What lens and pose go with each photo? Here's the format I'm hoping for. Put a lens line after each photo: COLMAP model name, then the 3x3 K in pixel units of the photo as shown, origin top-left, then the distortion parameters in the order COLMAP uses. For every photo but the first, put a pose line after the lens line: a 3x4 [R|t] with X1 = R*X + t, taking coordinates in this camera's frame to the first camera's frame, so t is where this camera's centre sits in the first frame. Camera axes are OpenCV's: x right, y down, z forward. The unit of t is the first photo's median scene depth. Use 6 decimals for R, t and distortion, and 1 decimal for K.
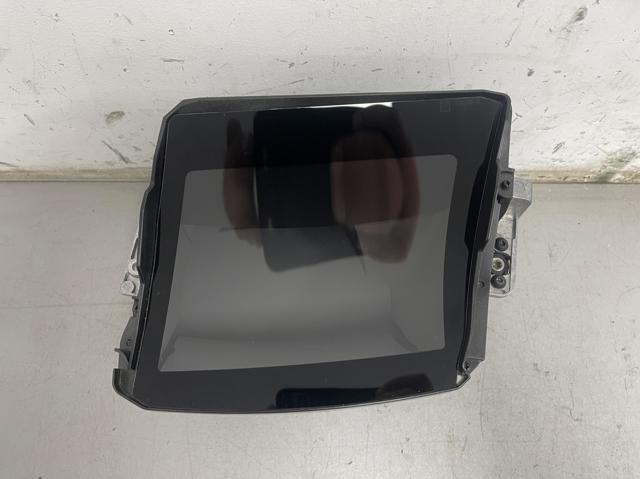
lens RADIAL K [[489.7, 0, 320.0], [0, 489.7, 239.5], [0, 0, 1]] dist [0.089924, -0.145671]
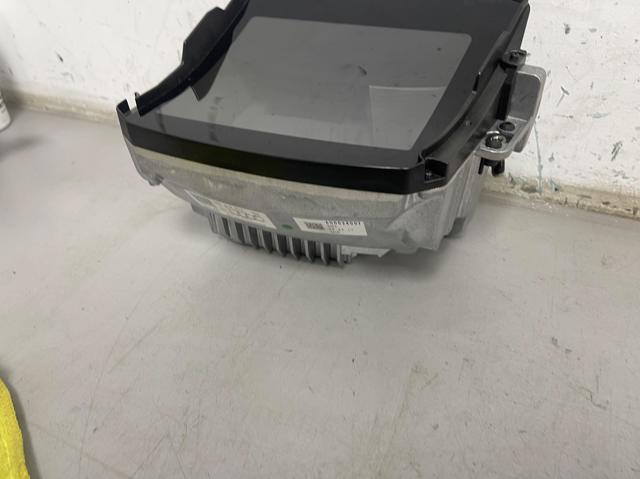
lens RADIAL K [[495.2, 0, 312.2], [0, 495.2, 230.9], [0, 0, 1]] dist [0.064721, -0.123319]
pose [[0.911163, 0.217045, -0.350248, 0.329168], [-0.368030, 0.810942, -0.454891, 0.621405], [0.185299, 0.543382, 0.818780, 0.193569]]
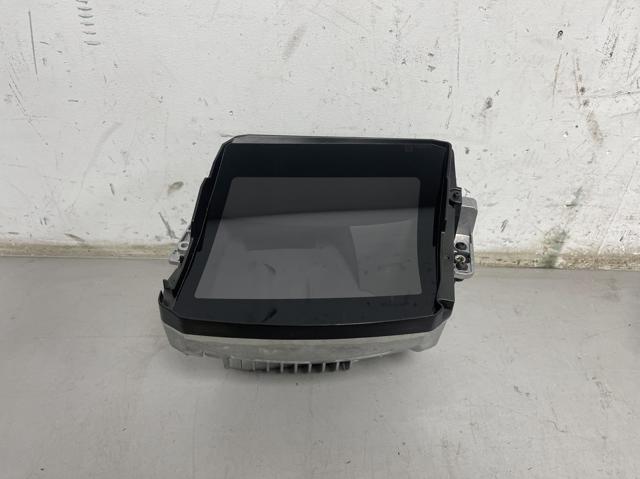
lens RADIAL K [[489.3, 0, 320.0], [0, 489.3, 239.5], [0, 0, 1]] dist [0.059084, -0.104178]
pose [[0.999765, 0.021660, 0.000546, -0.008484], [-0.018363, 0.860427, -0.509243, 0.543059], [-0.011500, 0.509114, 0.860622, -0.104707]]
